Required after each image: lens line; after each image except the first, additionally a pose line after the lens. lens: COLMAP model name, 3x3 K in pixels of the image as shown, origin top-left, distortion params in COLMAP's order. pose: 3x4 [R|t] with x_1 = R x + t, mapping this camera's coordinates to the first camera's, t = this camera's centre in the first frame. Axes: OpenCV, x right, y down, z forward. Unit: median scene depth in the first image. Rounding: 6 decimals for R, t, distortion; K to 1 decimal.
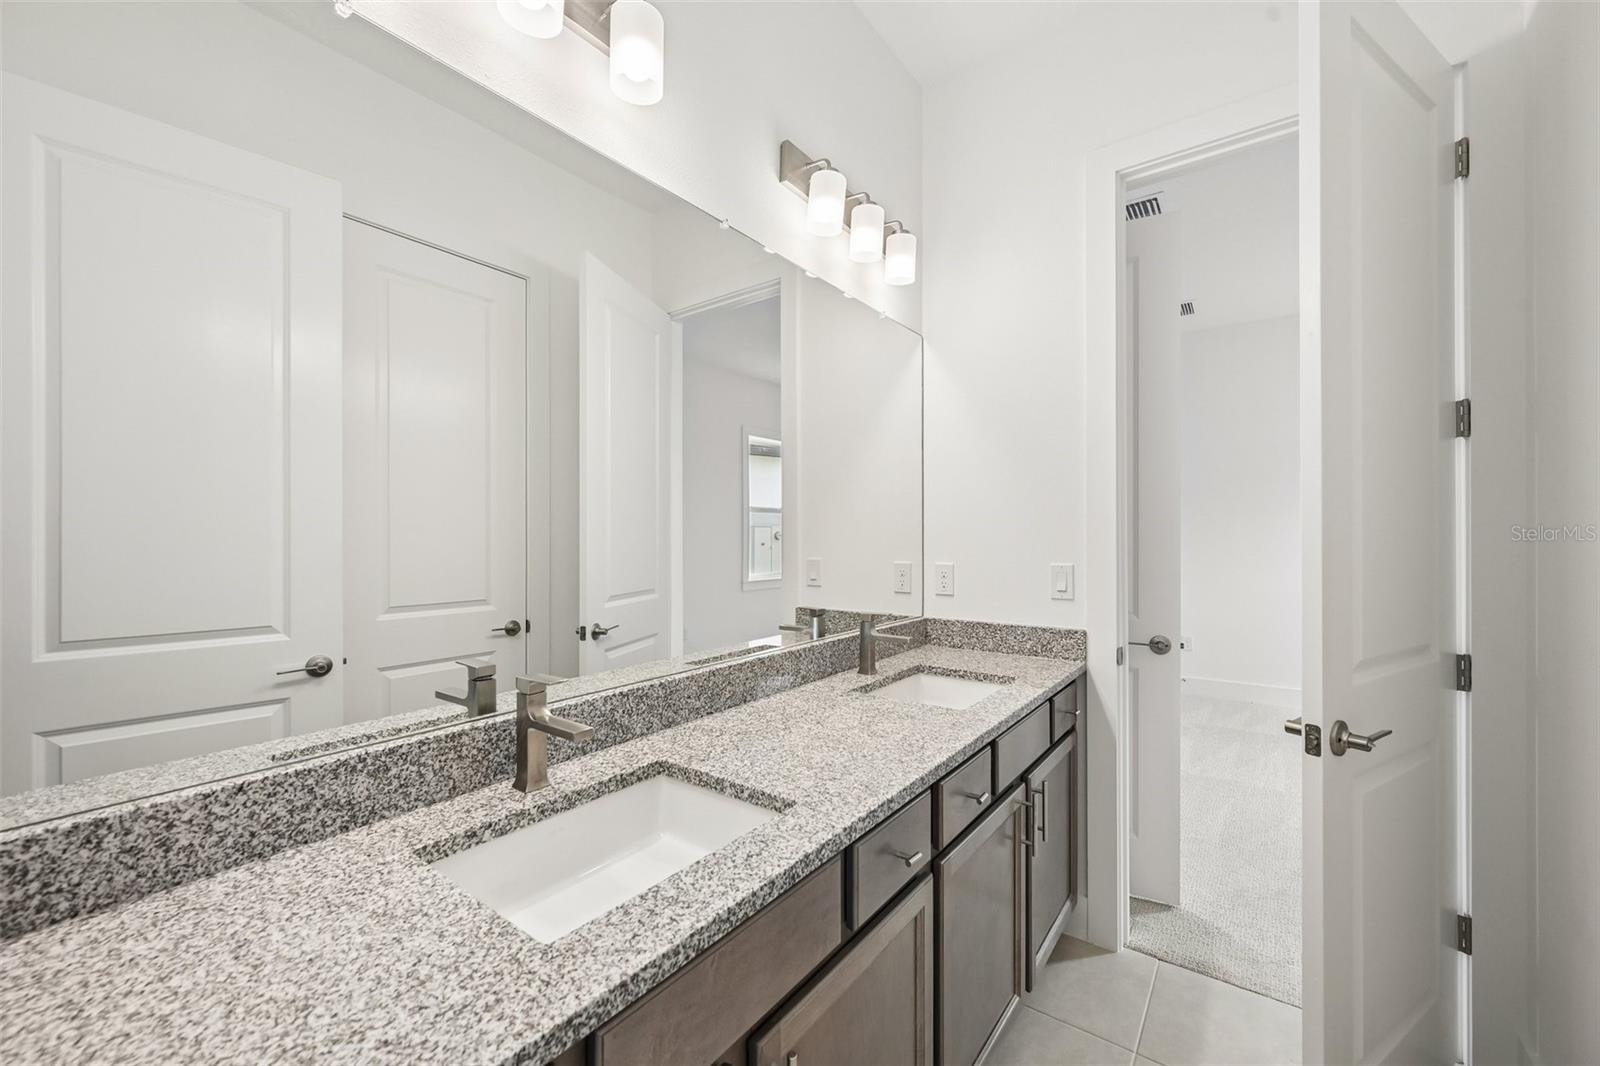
lens RADIAL K [[635.0, 0, 797.1], [0, 635.0, 539.8], [0, 0, 1]] dist [-0.003521, 0.001047]
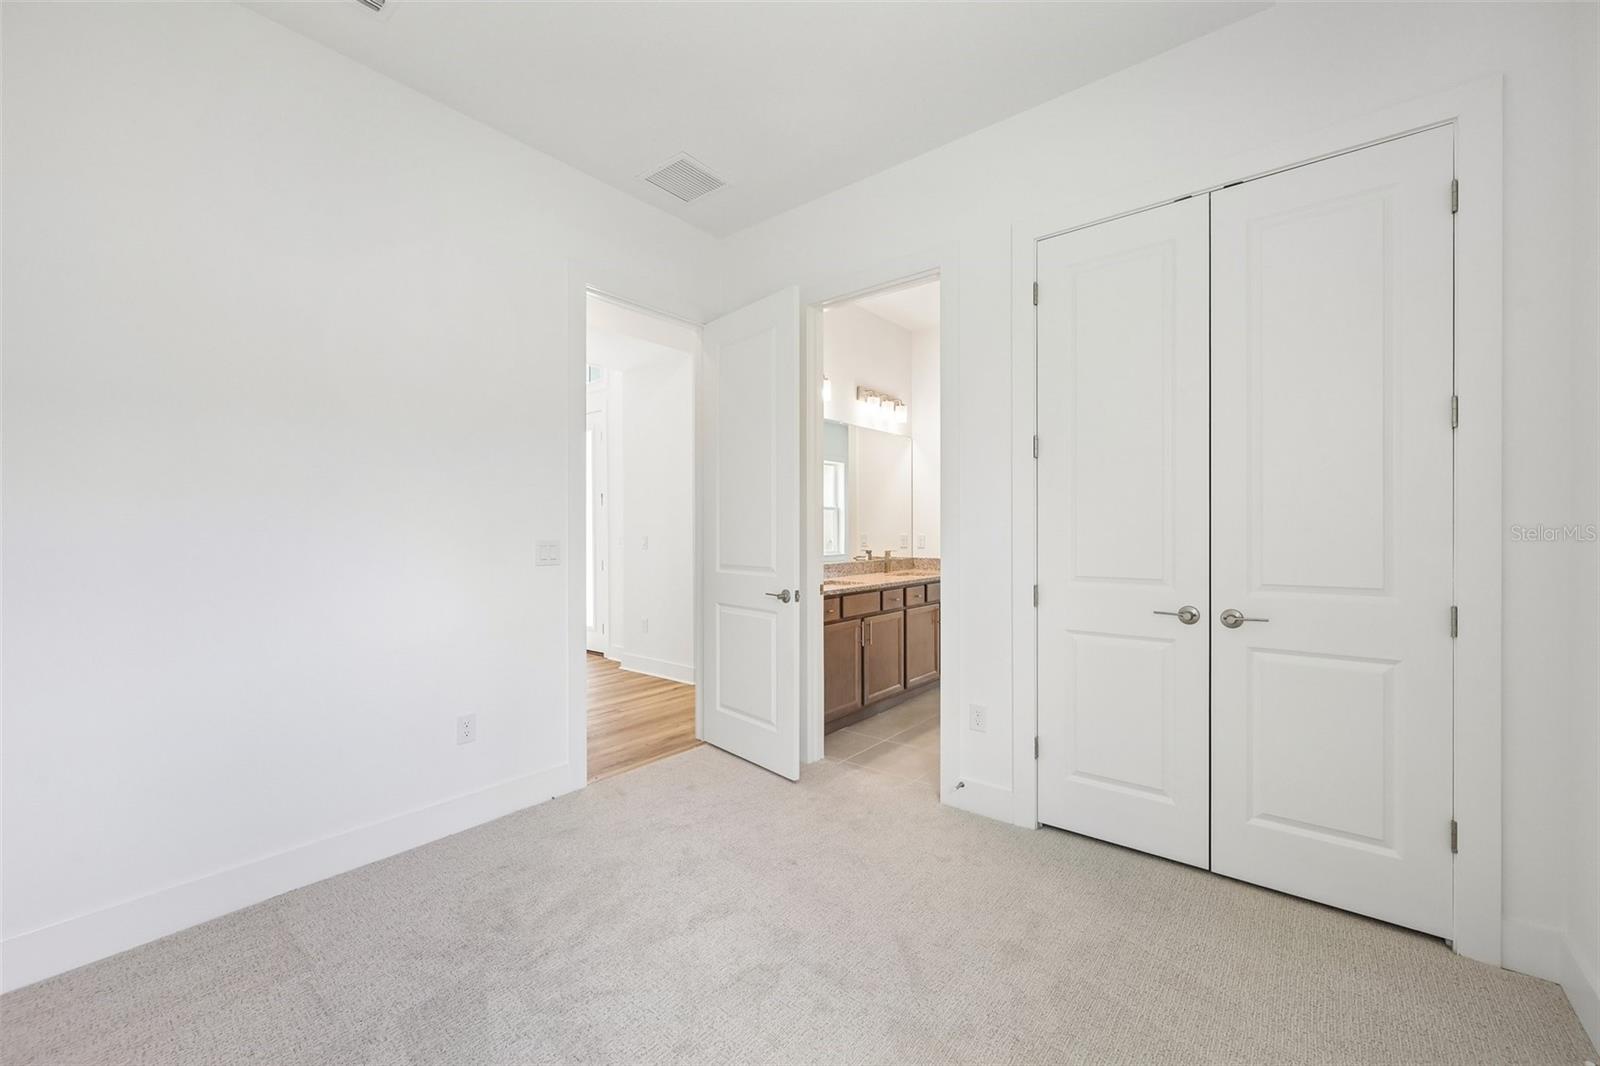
lens RADIAL K [[635.0, 0, 807.5], [0, 635.0, 527.9], [0, 0, 1]] dist [-0.003521, 0.001047]
pose [[0.999575, 0.003703, -0.028909, -0.168322], [-0.004168, 0.999863, -0.016034, 0.068968], [0.028846, 0.016148, 0.999453, -1.888262]]
